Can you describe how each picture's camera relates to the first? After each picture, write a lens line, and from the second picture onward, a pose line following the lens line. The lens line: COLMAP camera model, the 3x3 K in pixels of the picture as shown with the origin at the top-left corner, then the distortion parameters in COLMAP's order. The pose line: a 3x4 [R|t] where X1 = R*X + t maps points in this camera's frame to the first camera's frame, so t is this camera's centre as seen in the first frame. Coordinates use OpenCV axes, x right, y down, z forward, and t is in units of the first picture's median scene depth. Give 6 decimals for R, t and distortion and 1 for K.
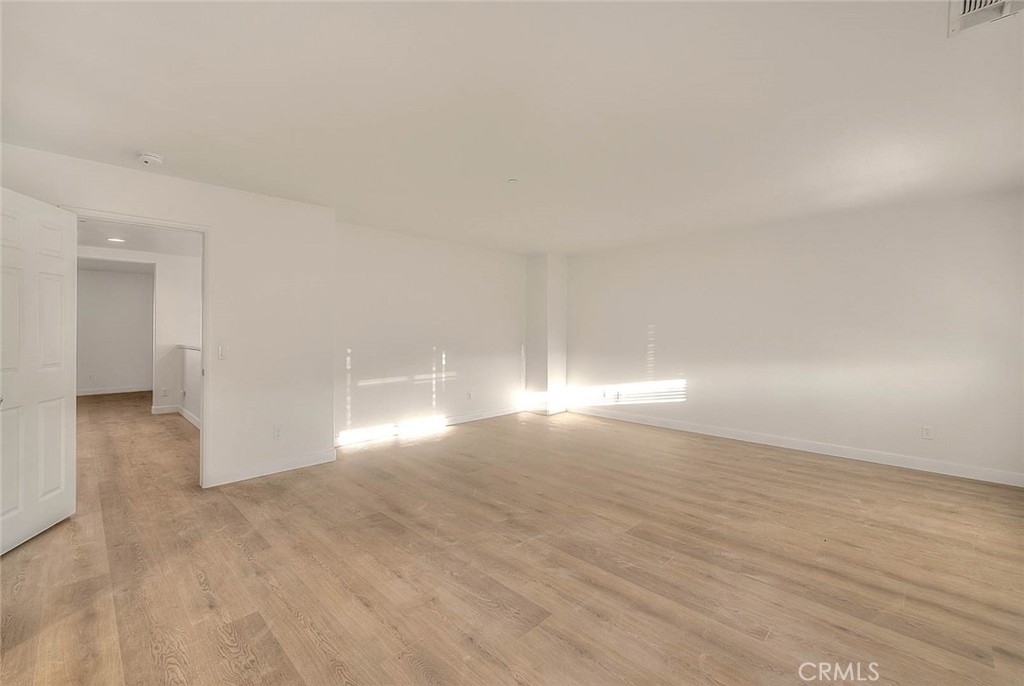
lens RADIAL K [[421.8, 0, 511.1], [0, 421.8, 331.4], [0, 0, 1]] dist [0.000536, -0.000111]
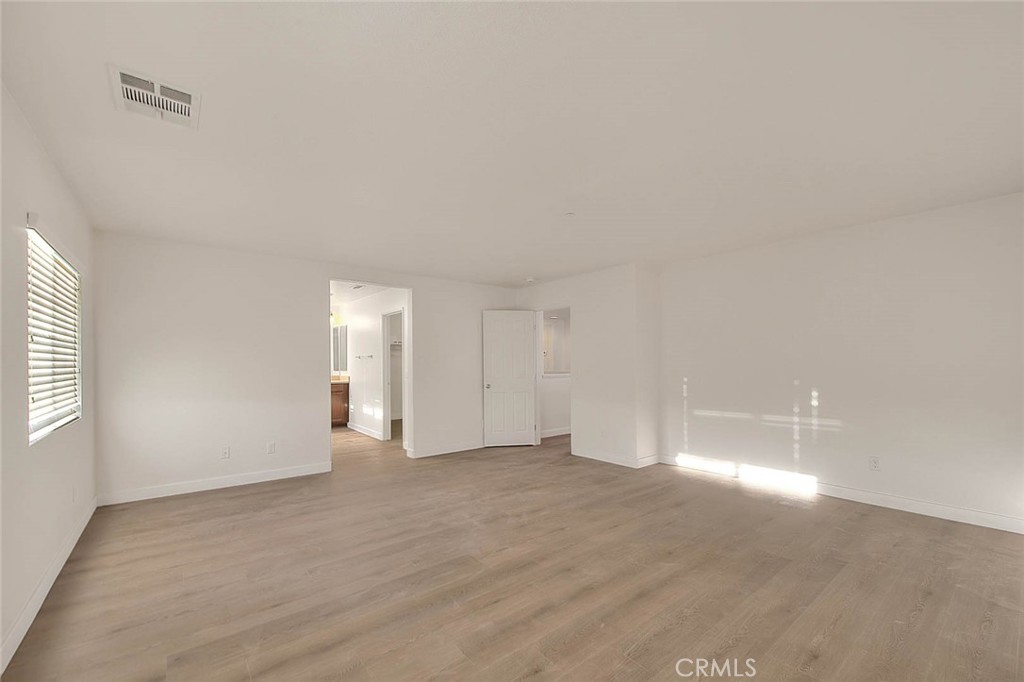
lens RADIAL K [[422.8, 0, 512.4], [0, 422.8, 352.1], [0, 0, 1]] dist [-0.000268, -0.000093]
pose [[-0.110402, -0.027248, -0.993513, 1.082992], [0.008196, 0.999565, -0.028324, 0.005036], [0.993853, -0.011270, -0.110130, 1.013415]]
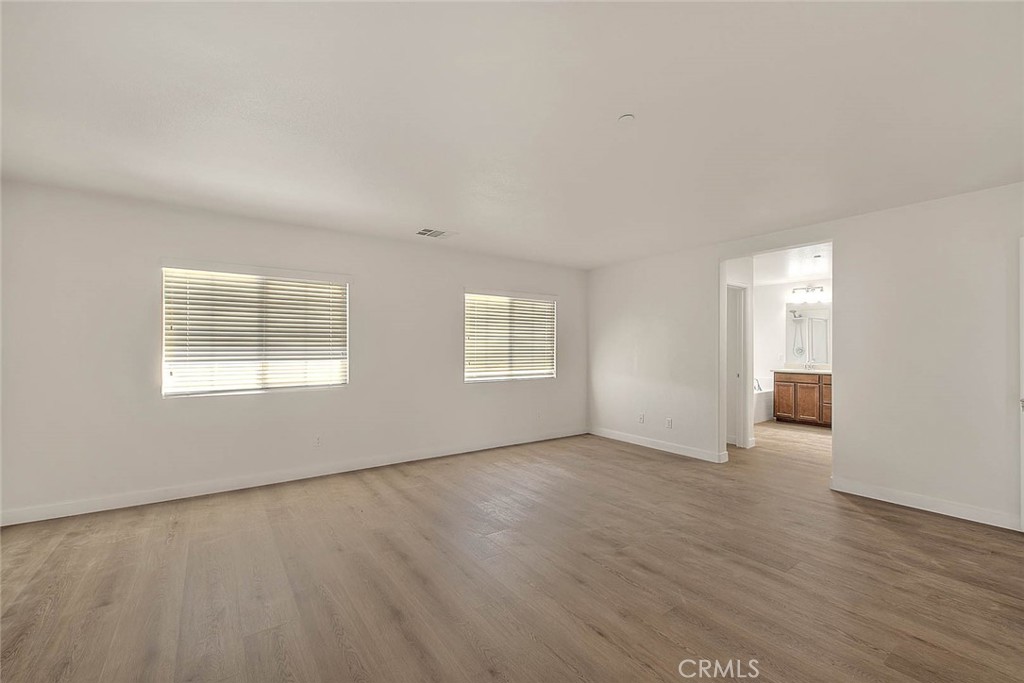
lens RADIAL K [[422.8, 0, 512.4], [0, 422.8, 352.6], [0, 0, 1]] dist [-0.000268, -0.000093]
pose [[-0.986175, -0.007221, 0.165551, 0.069272], [-0.006124, 0.999956, 0.007140, 0.002319], [-0.165595, 0.006028, -0.986175, 1.736888]]
